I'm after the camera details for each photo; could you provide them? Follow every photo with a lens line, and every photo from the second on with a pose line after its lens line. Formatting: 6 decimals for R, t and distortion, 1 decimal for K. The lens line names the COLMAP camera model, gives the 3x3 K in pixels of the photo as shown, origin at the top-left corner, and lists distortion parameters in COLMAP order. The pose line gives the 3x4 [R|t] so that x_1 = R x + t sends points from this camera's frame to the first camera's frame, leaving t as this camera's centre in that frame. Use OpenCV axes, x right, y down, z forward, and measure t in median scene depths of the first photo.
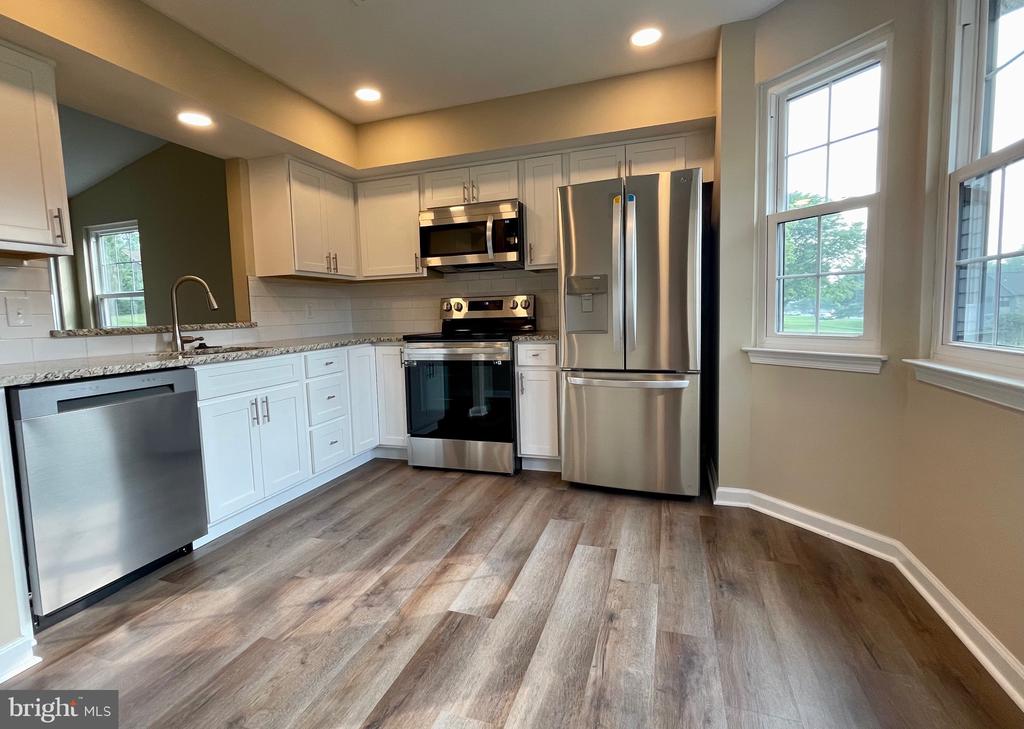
lens RADIAL K [[477.0, 0, 510.6], [0, 477.0, 355.2], [0, 0, 1]] dist [-0.009507, 0.006689]
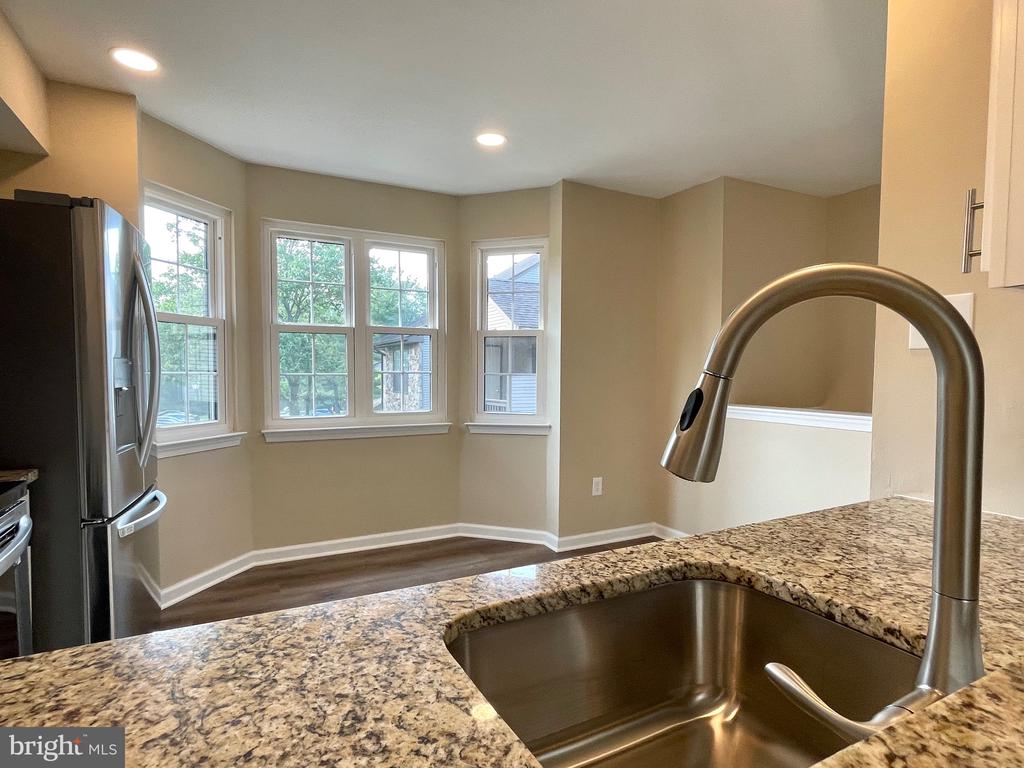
lens RADIAL K [[537.8, 0, 511.4], [0, 537.8, 396.0], [0, 0, 1]] dist [-0.006301, 0.000957]
pose [[-0.721461, -0.009697, 0.692387, -0.716004], [0.074462, 0.993018, 0.091497, -0.146947], [-0.688440, 0.117568, -0.715702, 1.183730]]
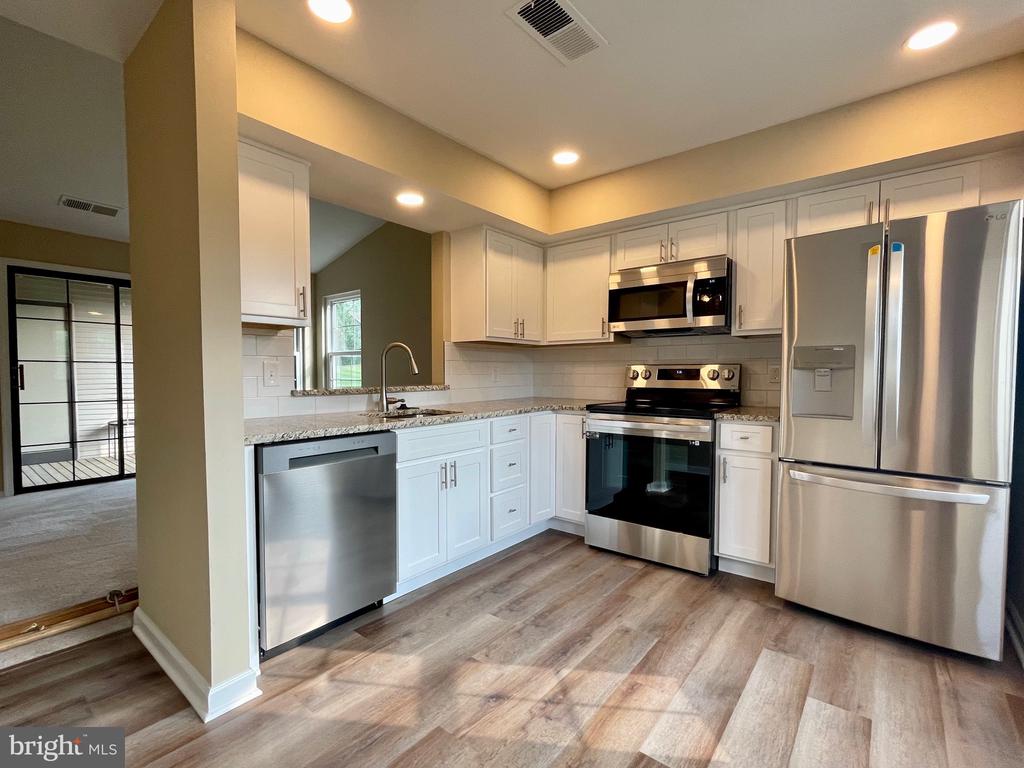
lens RADIAL K [[479.2, 0, 512.7], [0, 479.2, 394.2], [0, 0, 1]] dist [0.000624, 0.000391]
pose [[0.939865, 0.043608, -0.338750, -0.052557], [-0.057045, 0.997927, -0.029807, -0.031691], [0.336748, 0.047338, 0.940404, 0.068363]]
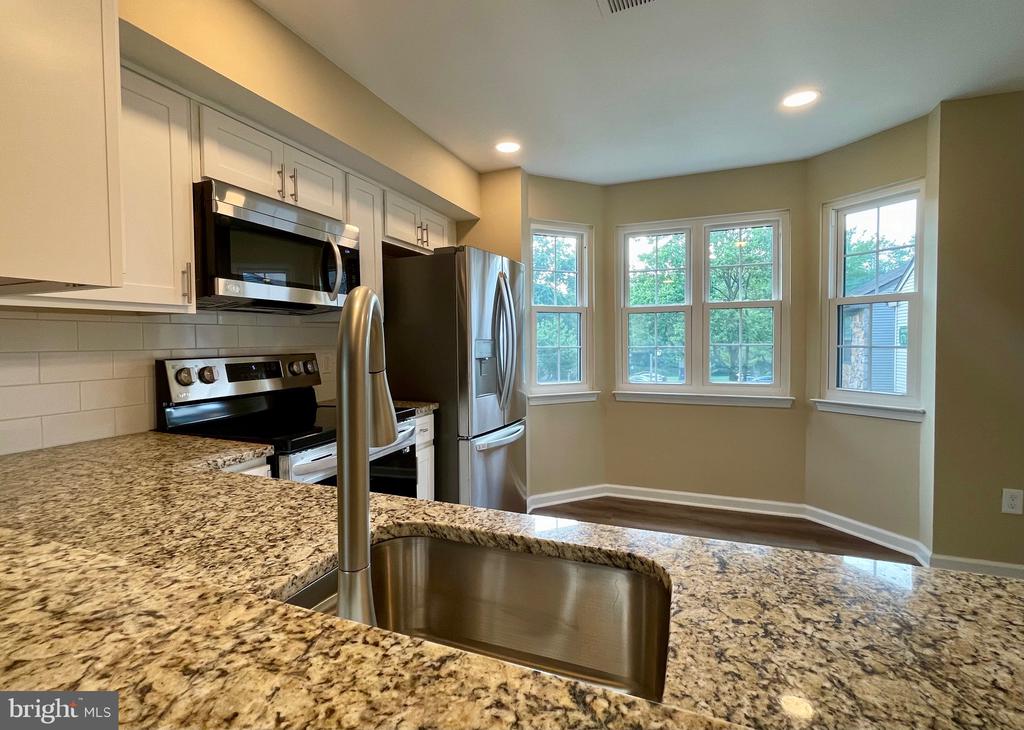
lens RADIAL K [[477.0, 0, 510.6], [0, 477.0, 355.7], [0, 0, 1]] dist [-0.009507, 0.006689]
pose [[0.053368, -0.006734, 0.998552, -0.863509], [0.093382, 0.995629, 0.001724, -0.132290], [-0.994199, 0.093154, 0.053763, 0.916927]]
